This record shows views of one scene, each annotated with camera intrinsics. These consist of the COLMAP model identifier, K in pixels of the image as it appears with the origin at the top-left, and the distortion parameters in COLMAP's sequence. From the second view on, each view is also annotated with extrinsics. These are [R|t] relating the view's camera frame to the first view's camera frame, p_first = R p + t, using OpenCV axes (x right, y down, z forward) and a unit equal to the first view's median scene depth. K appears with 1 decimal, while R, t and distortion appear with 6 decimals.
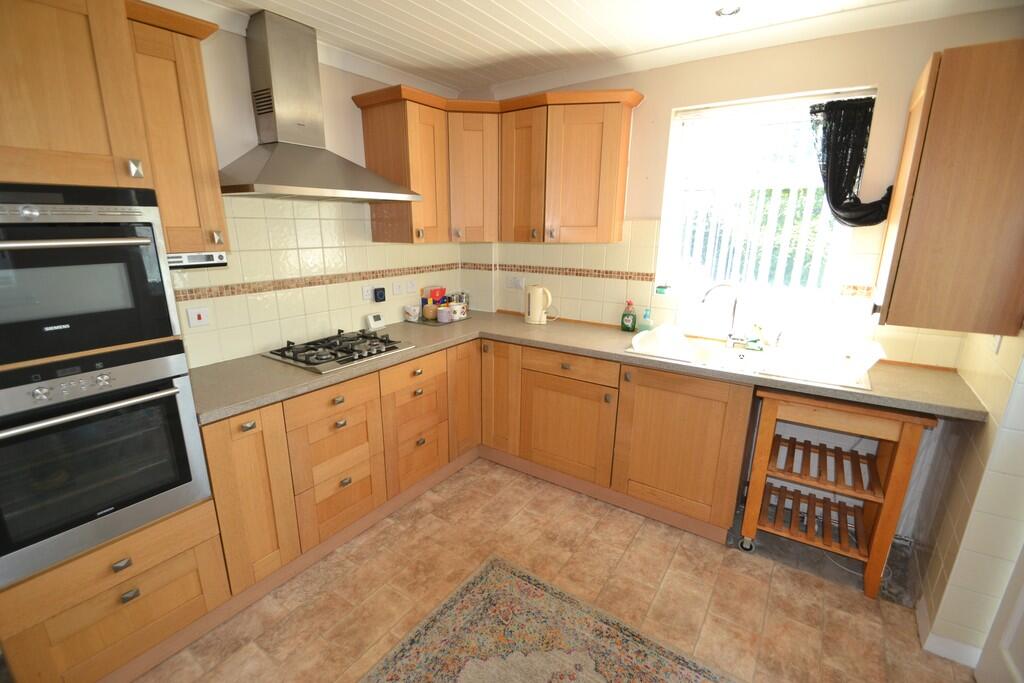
lens RADIAL K [[445.3, 0, 474.4], [0, 445.3, 340.0], [0, 0, 1]] dist [-0.005121, -0.008141]
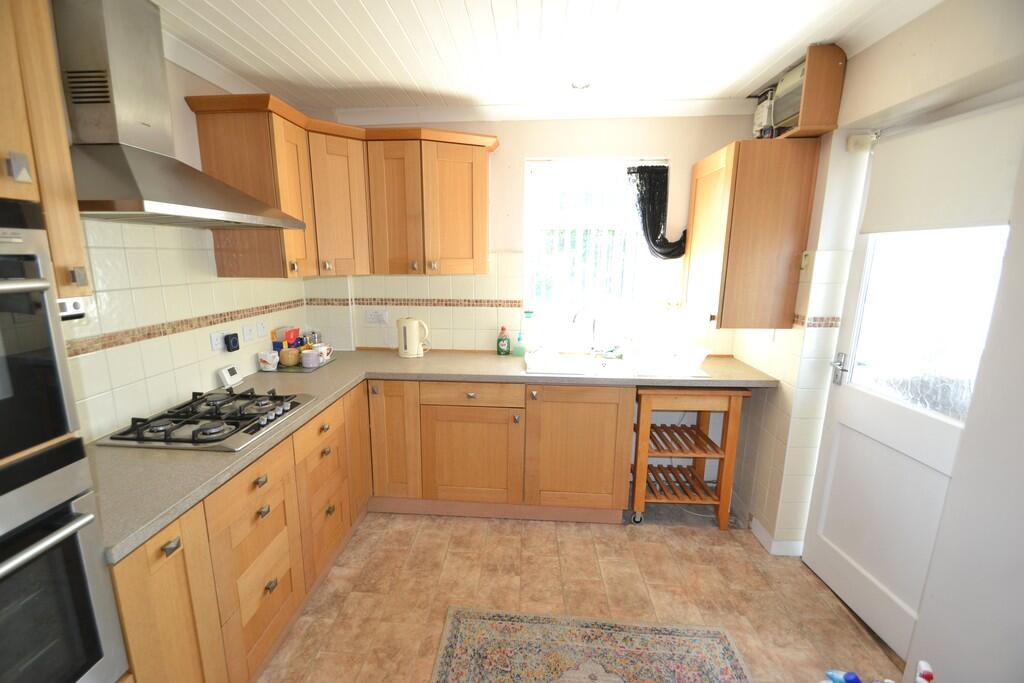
lens RADIAL K [[445.3, 0, 512.1], [0, 445.3, 339.6], [0, 0, 1]] dist [-0.005121, -0.008141]
pose [[0.857108, -0.089583, 0.507288, -0.246922], [0.123278, 0.991819, -0.033143, -0.023959], [-0.500169, 0.090945, 0.861139, 0.081227]]
